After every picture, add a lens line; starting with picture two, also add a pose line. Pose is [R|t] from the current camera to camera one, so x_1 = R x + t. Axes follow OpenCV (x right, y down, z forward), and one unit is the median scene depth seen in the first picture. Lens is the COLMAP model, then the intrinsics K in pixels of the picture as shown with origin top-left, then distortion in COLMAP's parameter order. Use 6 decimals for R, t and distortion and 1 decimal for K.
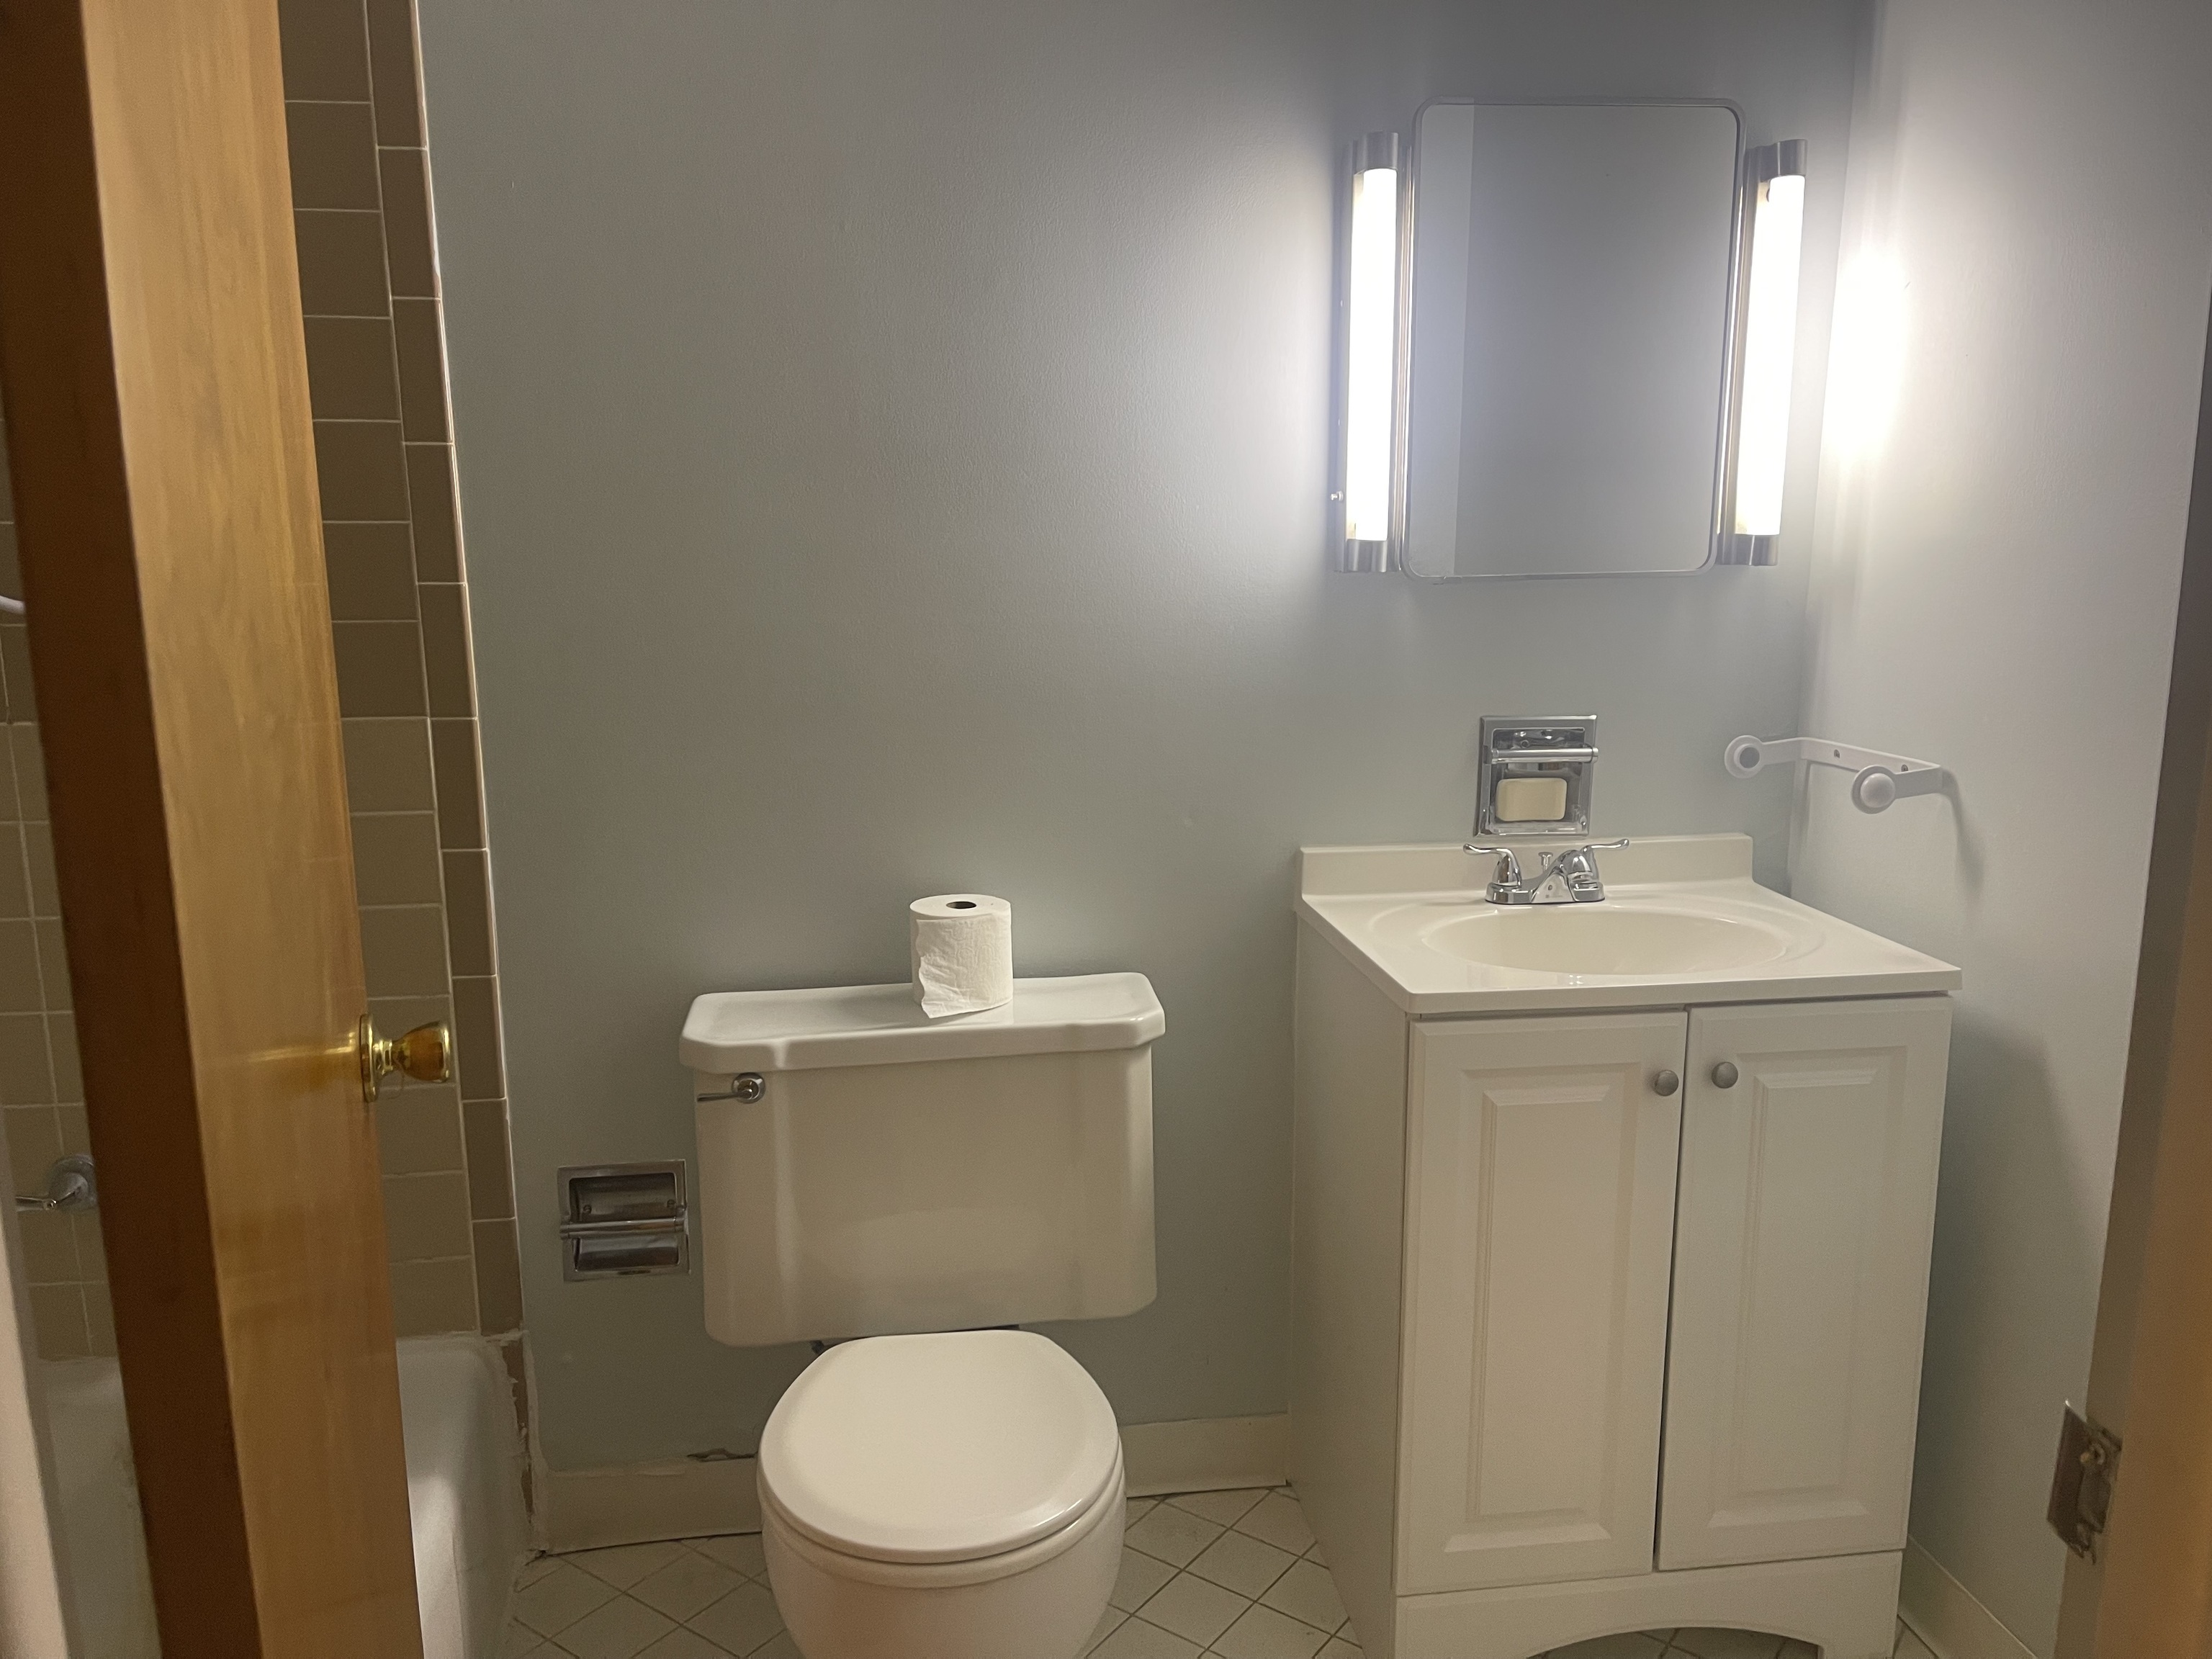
lens RADIAL K [[1690.6, 0, 1106.0], [0, 1690.6, 843.1], [0, 0, 1]] dist [0.086284, -0.113005]
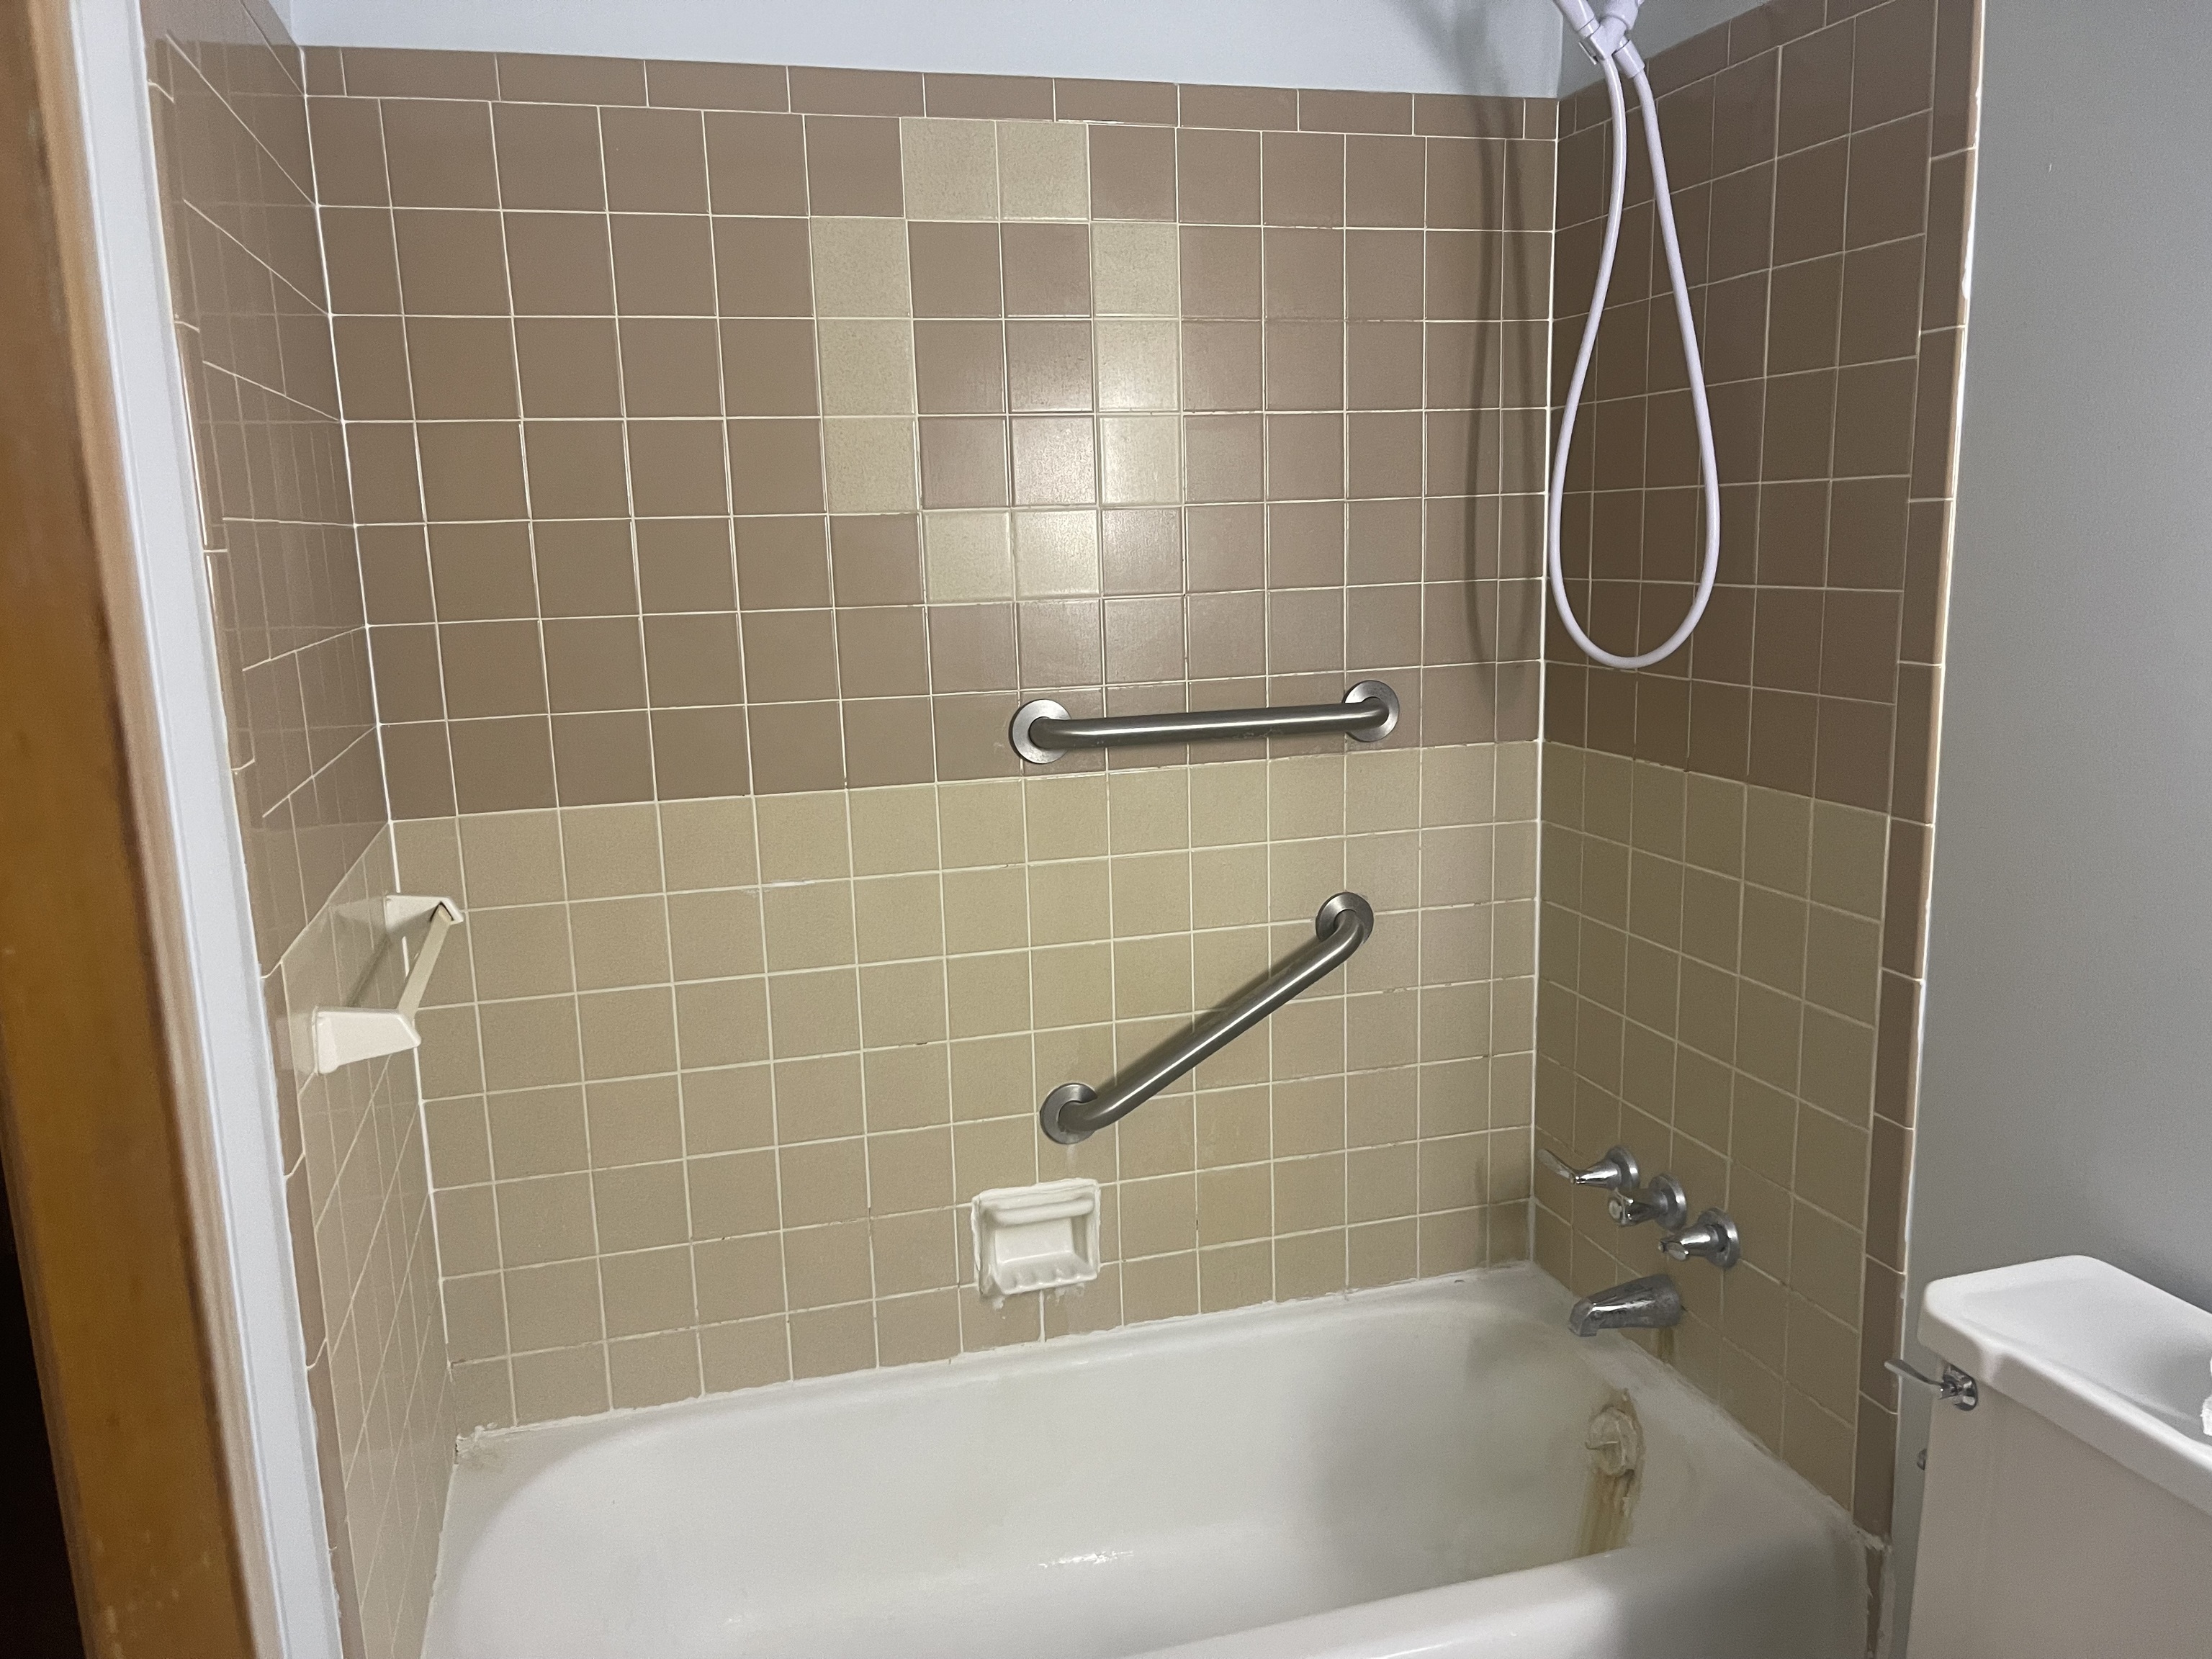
lens RADIAL K [[1690.6, 0, 1106.0], [0, 1690.6, 843.1], [0, 0, 1]] dist [0.086284, -0.113005]
pose [[0.144314, 0.186292, -0.971838, 0.406694], [-0.164674, 0.972945, 0.162051, -0.140422], [0.975734, 0.136650, 0.171087, 0.486370]]
